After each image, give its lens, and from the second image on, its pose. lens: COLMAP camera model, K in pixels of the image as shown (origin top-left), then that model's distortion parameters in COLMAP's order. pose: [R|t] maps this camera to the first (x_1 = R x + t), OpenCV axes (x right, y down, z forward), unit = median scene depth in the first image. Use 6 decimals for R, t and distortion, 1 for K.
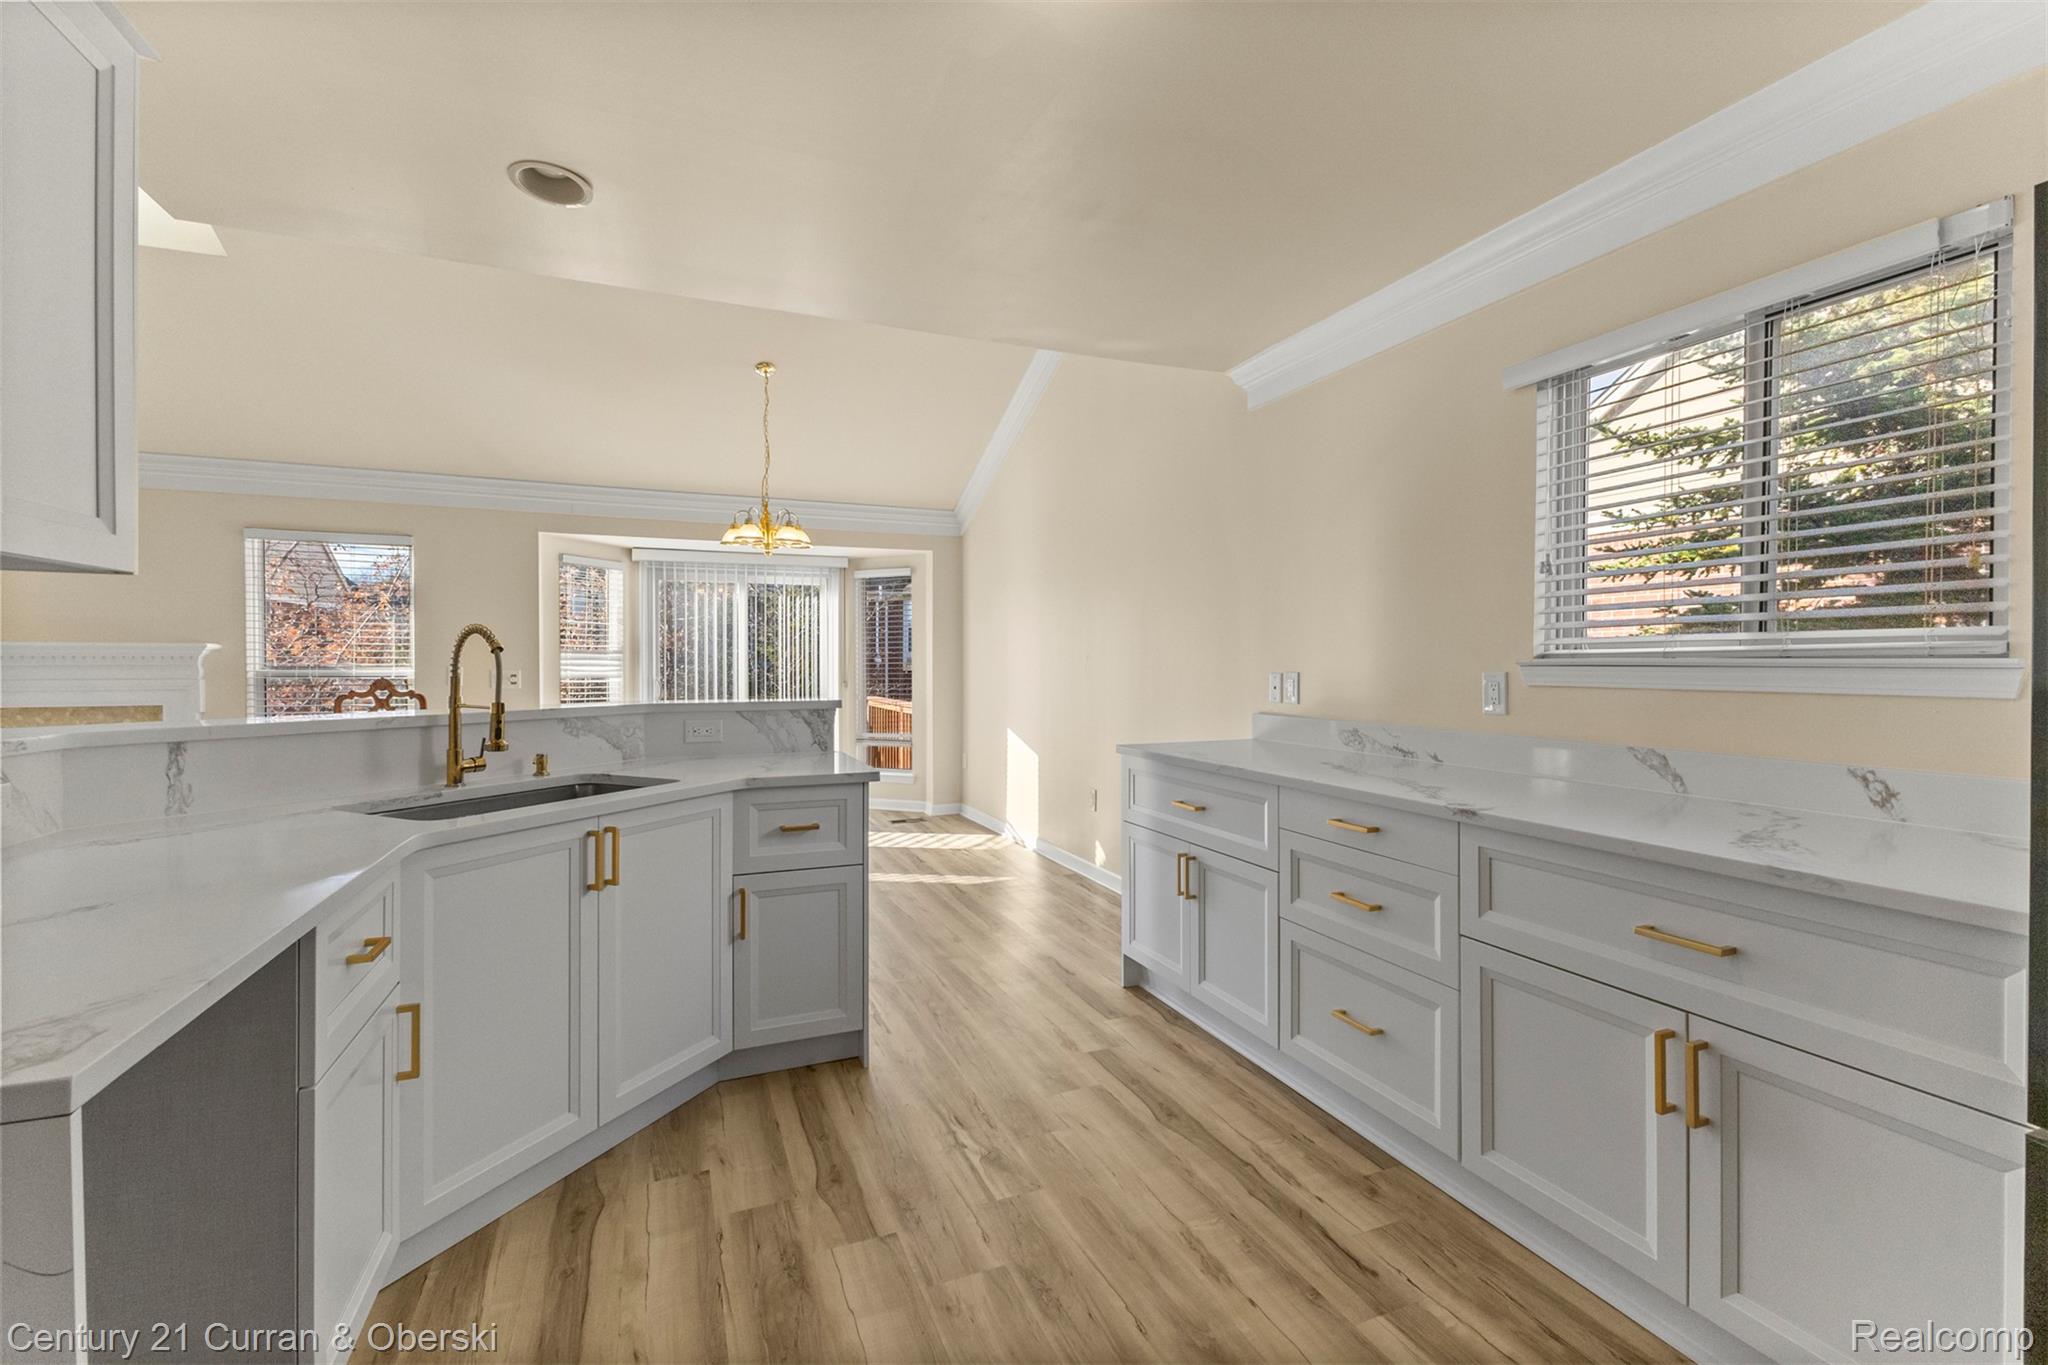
lens RADIAL K [[874.8, 0, 1030.7], [0, 874.8, 691.3], [0, 0, 1]] dist [0.001999, 0.000646]
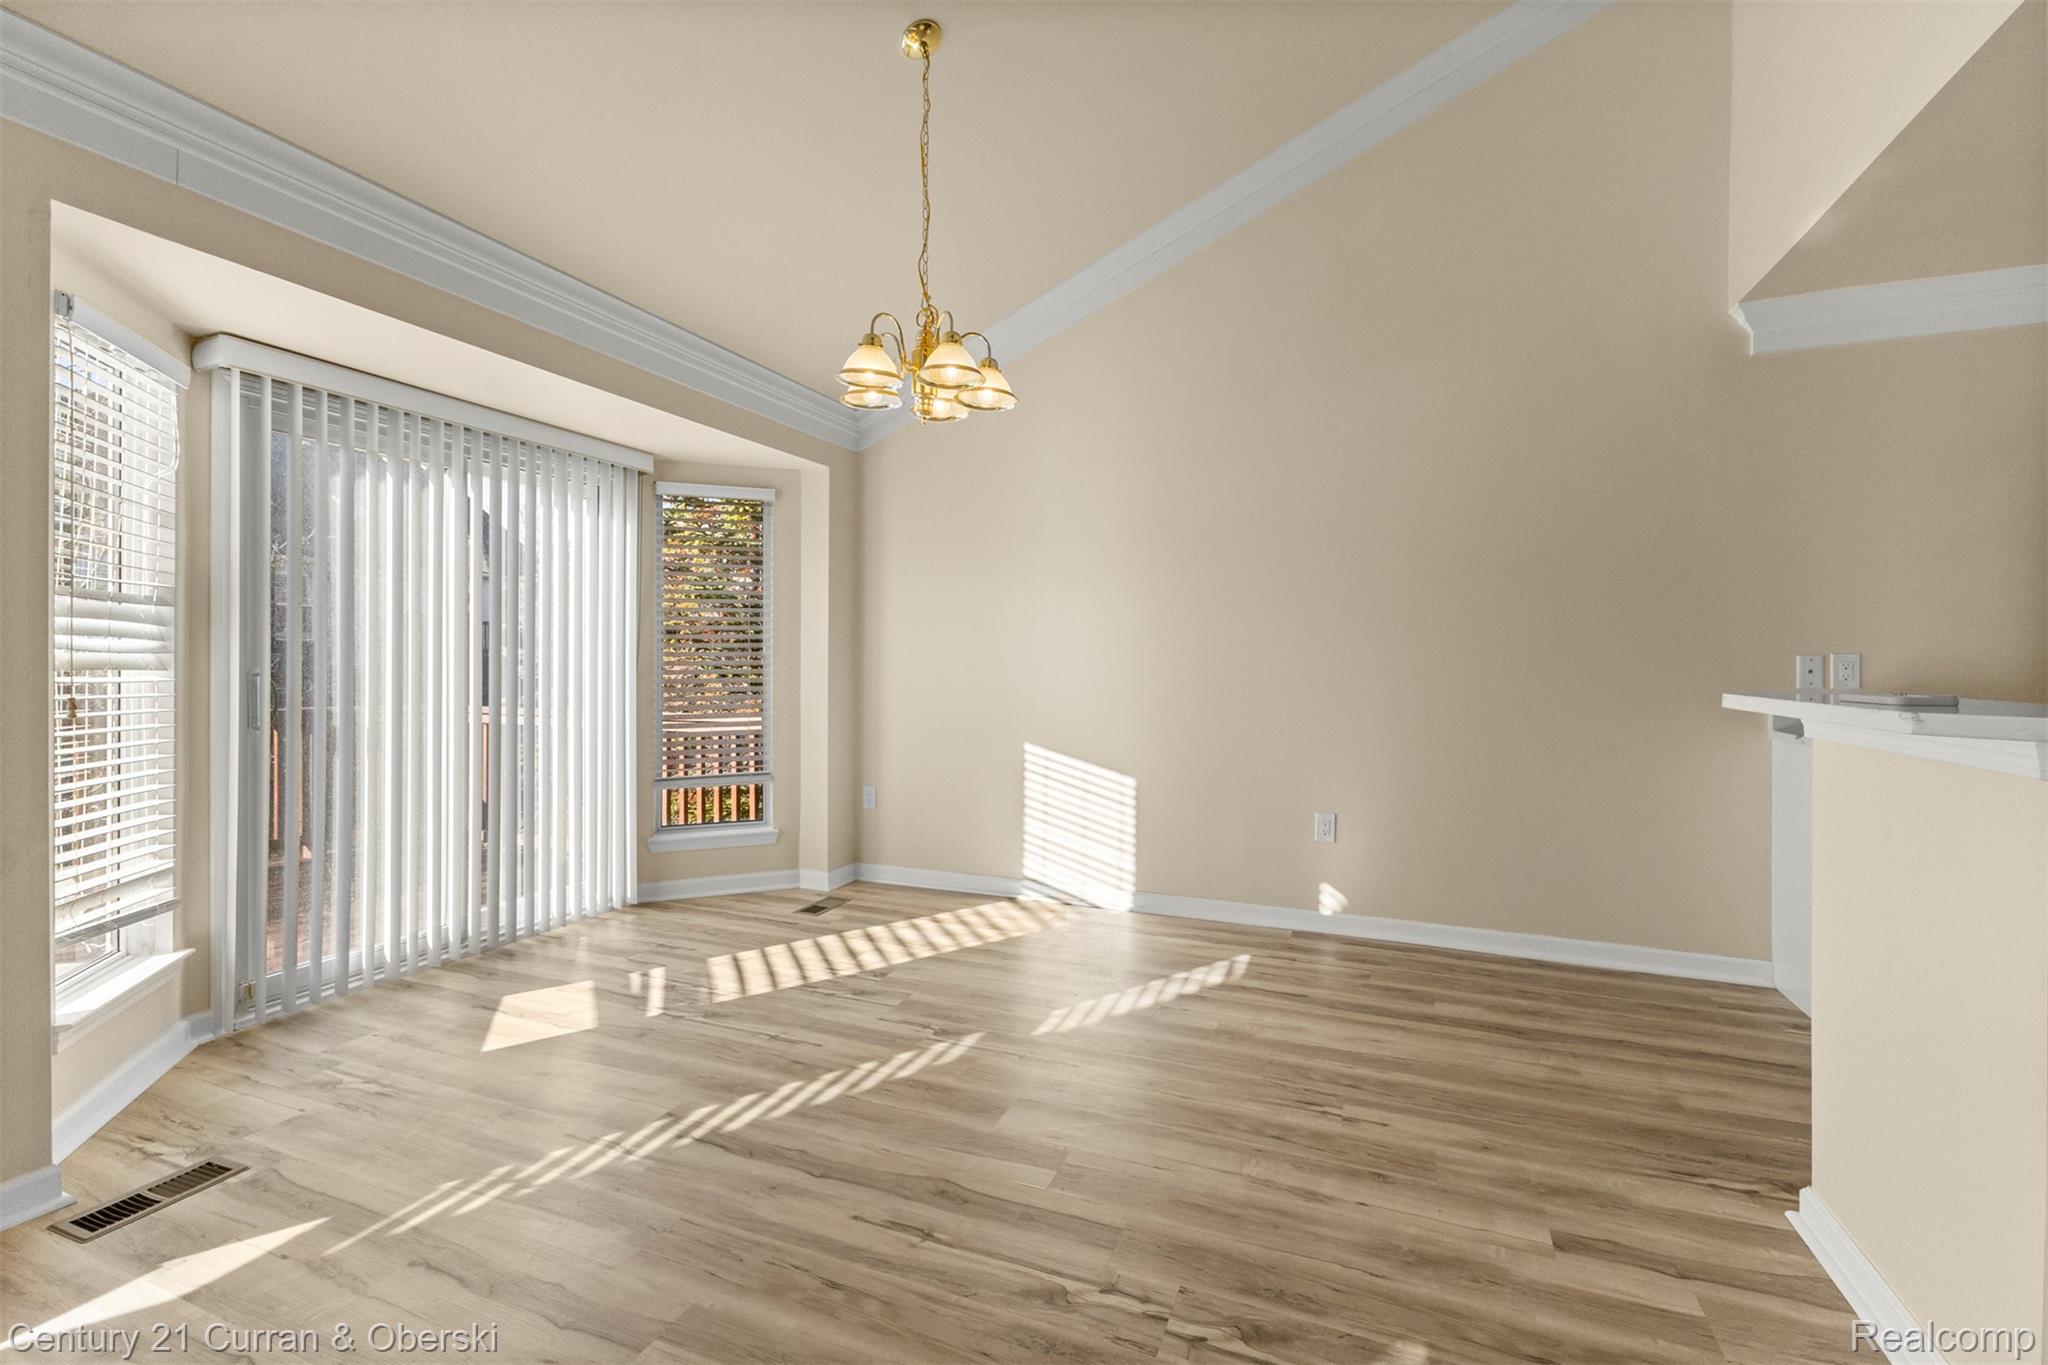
lens RADIAL K [[889.2, 0, 1031.2], [0, 889.2, 674.1], [0, 0, 1]] dist [0.012191, -0.005193]
pose [[0.711290, -0.006103, 0.702872, -1.383664], [0.018321, 0.999784, -0.009859, -0.009876], [-0.702660, 0.019890, 0.711248, 1.364257]]
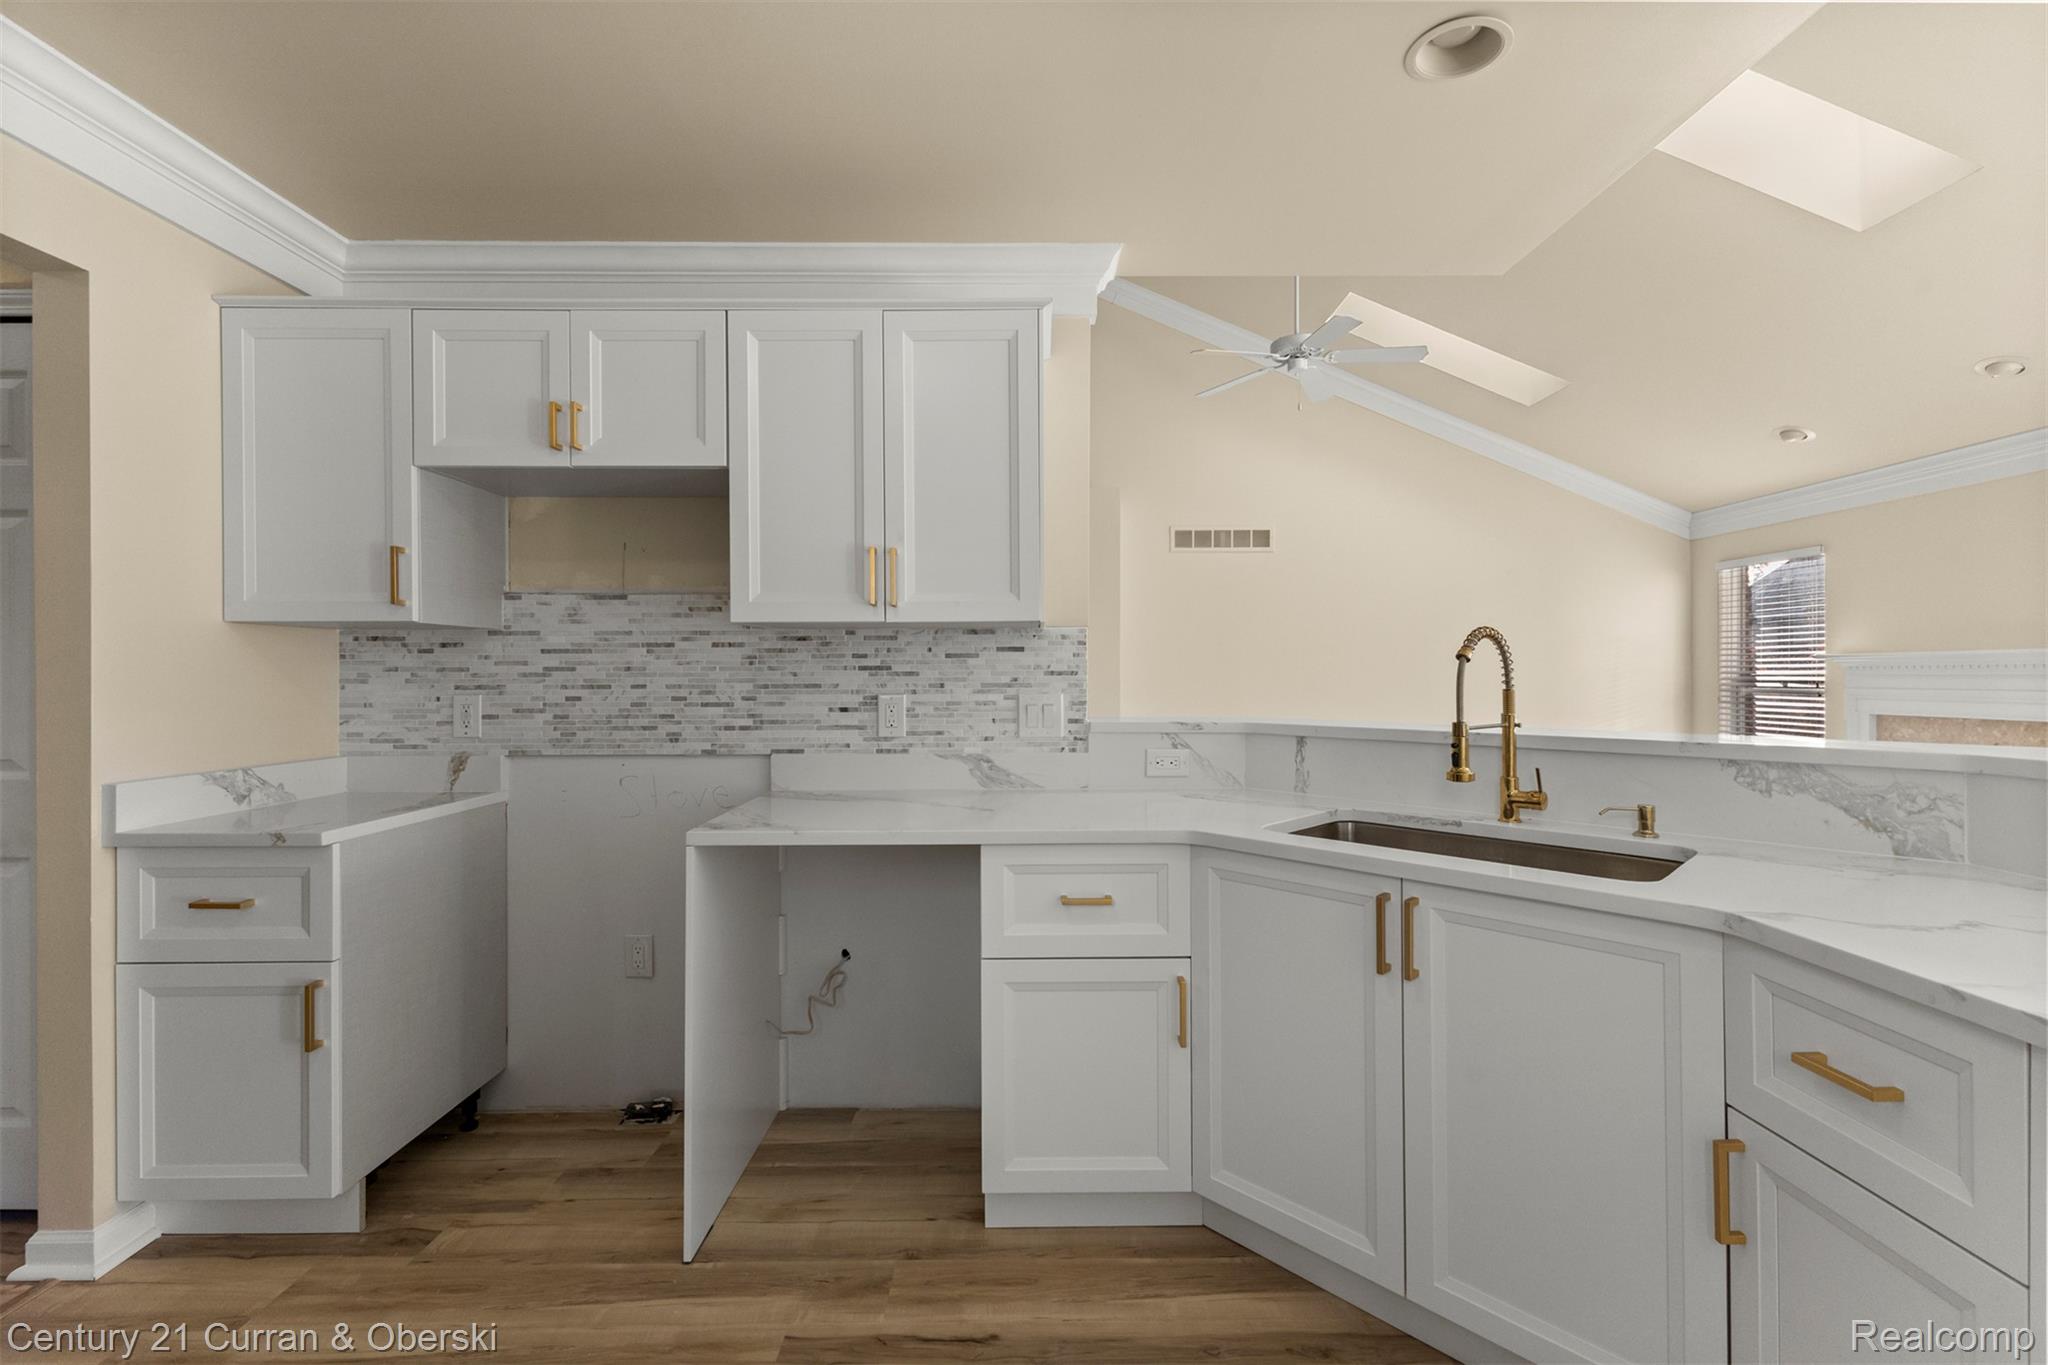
lens RADIAL K [[889.2, 0, 1031.2], [0, 889.2, 674.1], [0, 0, 1]] dist [0.012191, -0.005193]
pose [[-0.380372, 0.001567, -0.924832, 0.301510], [-0.027776, 0.999528, 0.013118, -0.030460], [0.924416, 0.030678, -0.380149, 0.887235]]
